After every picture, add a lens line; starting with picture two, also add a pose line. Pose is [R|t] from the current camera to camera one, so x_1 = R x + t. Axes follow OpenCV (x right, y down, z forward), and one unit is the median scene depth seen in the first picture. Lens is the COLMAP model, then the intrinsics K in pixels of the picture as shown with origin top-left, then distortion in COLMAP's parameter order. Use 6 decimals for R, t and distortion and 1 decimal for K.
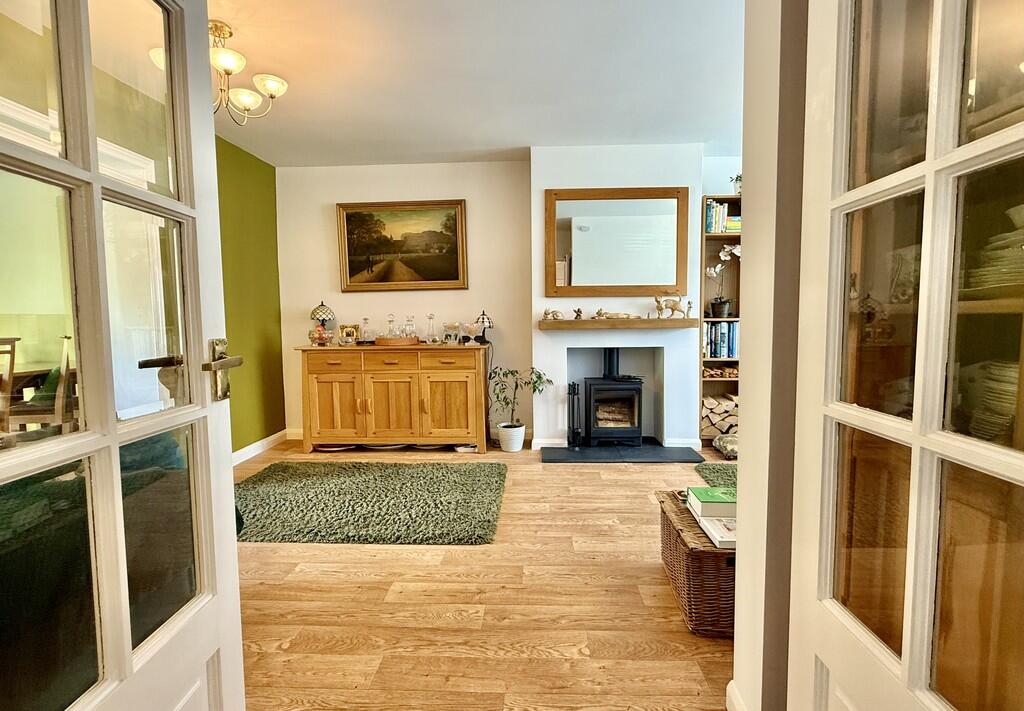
lens RADIAL K [[484.3, 0, 511.5], [0, 484.3, 355.9], [0, 0, 1]] dist [0.000206, -0.000206]
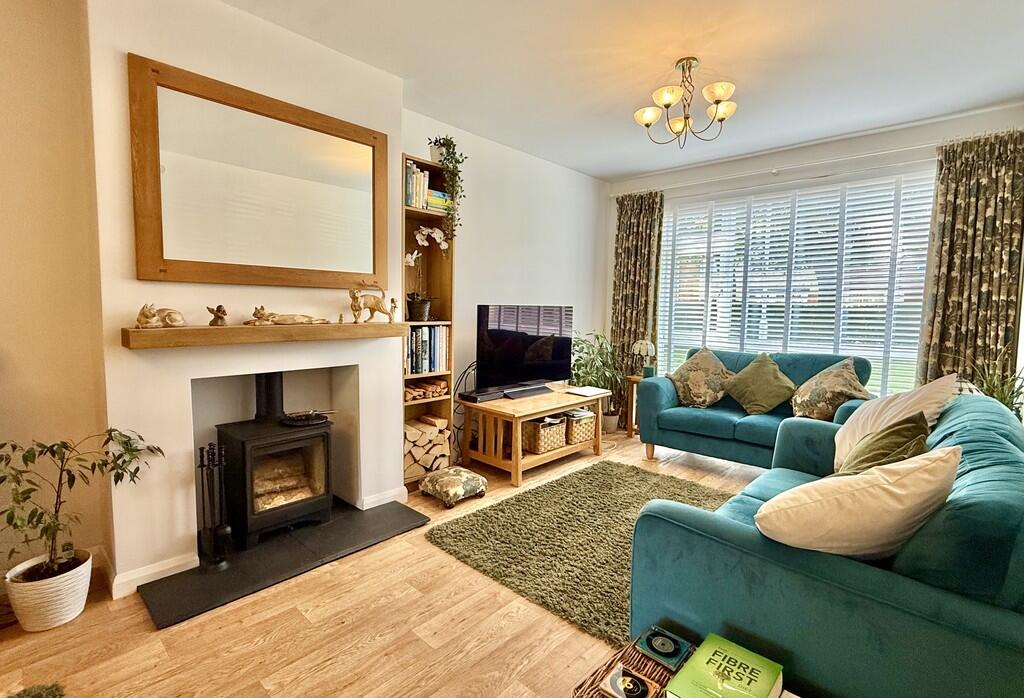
lens RADIAL K [[484.3, 0, 512.9], [0, 484.3, 343.3], [0, 0, 1]] dist [0.000206, -0.000206]
pose [[0.643976, -0.038459, 0.764078, -0.059488], [0.035462, 0.999163, 0.020404, -0.053854], [-0.764223, 0.013956, 0.644801, 0.397579]]
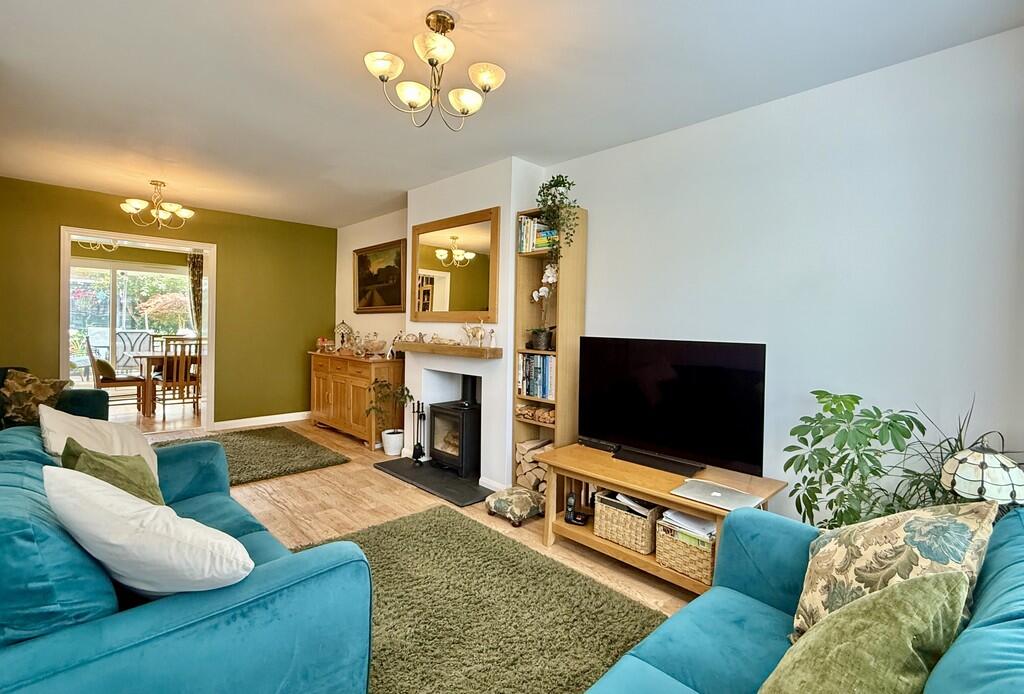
lens RADIAL K [[476.0, 0, 512.8], [0, 476.0, 341.2], [0, 0, 1]] dist [0.000480, 0.000020]
pose [[0.729185, 0.050849, -0.682425, 0.971554], [-0.091225, 0.995558, -0.023295, -0.070259], [0.678209, 0.079241, 0.730584, 0.359505]]
